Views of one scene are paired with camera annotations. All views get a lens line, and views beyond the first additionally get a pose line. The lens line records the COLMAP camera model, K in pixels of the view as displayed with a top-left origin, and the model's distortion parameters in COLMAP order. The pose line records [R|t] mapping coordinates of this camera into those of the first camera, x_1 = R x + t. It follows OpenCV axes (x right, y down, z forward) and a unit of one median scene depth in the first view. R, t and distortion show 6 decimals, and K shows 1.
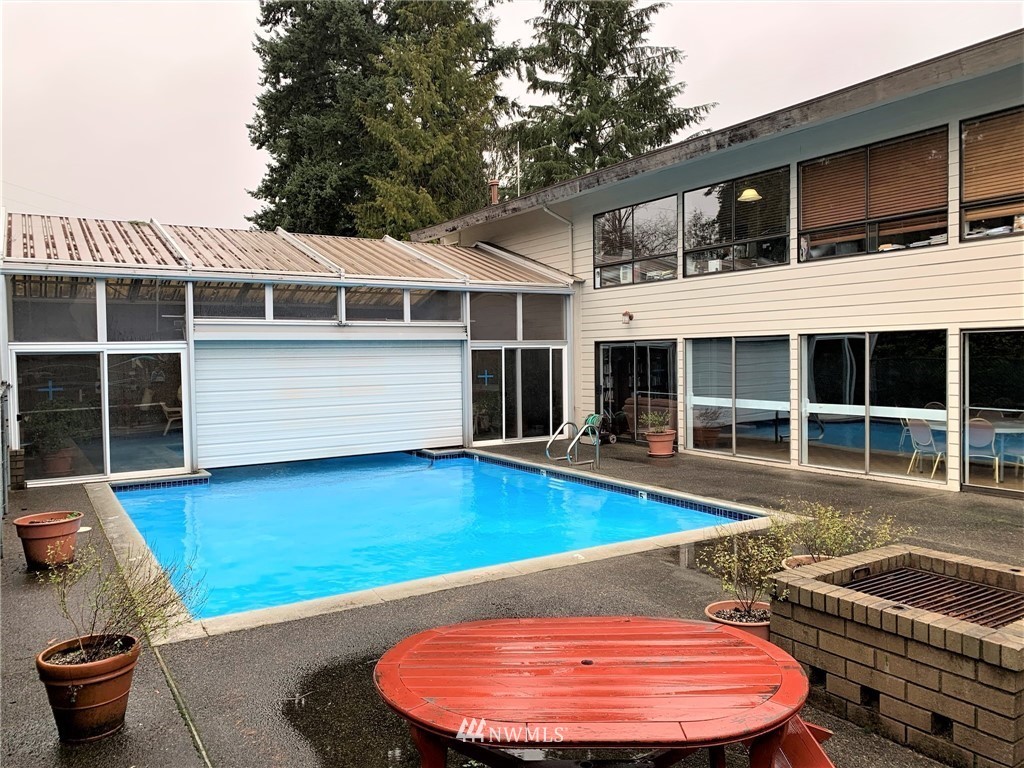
lens RADIAL K [[769.4, 0, 512.0], [0, 769.4, 384.0], [0, 0, 1]] dist [-0.004356, -0.001726]
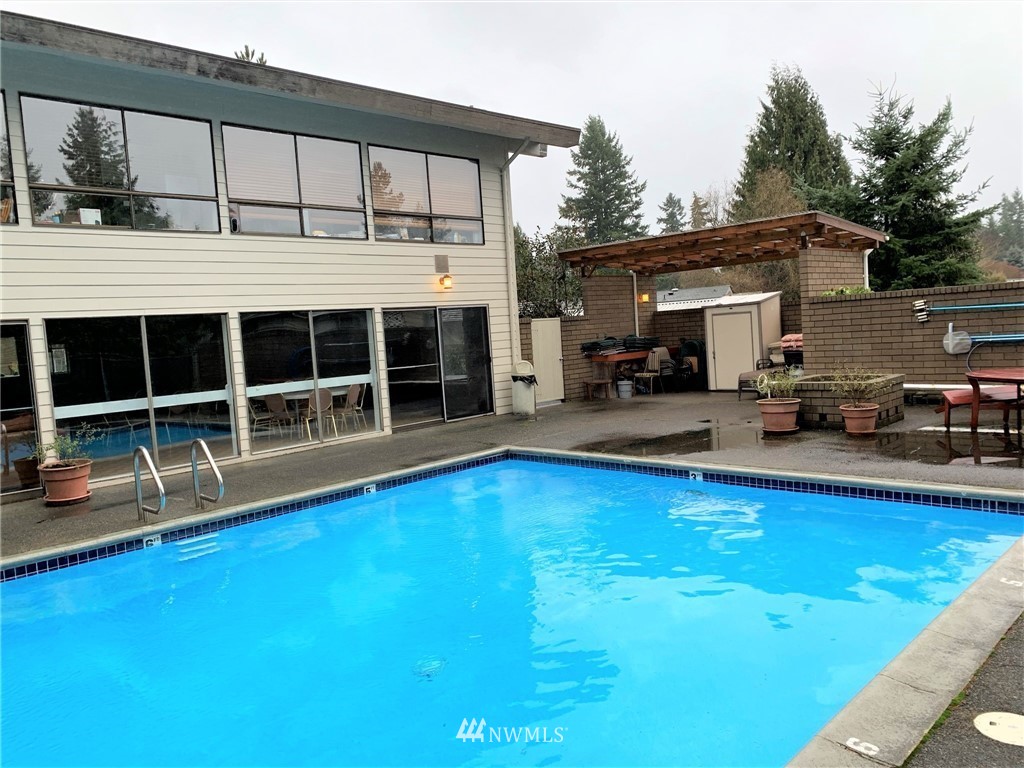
lens RADIAL K [[793.0, 0, 512.4], [0, 793.0, 403.0], [0, 0, 1]] dist [0.089954, -0.001255]
pose [[-0.234992, -0.081689, 0.968559, -0.648554], [0.097965, 0.989398, 0.107215, -0.029271], [-0.967048, 0.120080, -0.224498, 0.917086]]
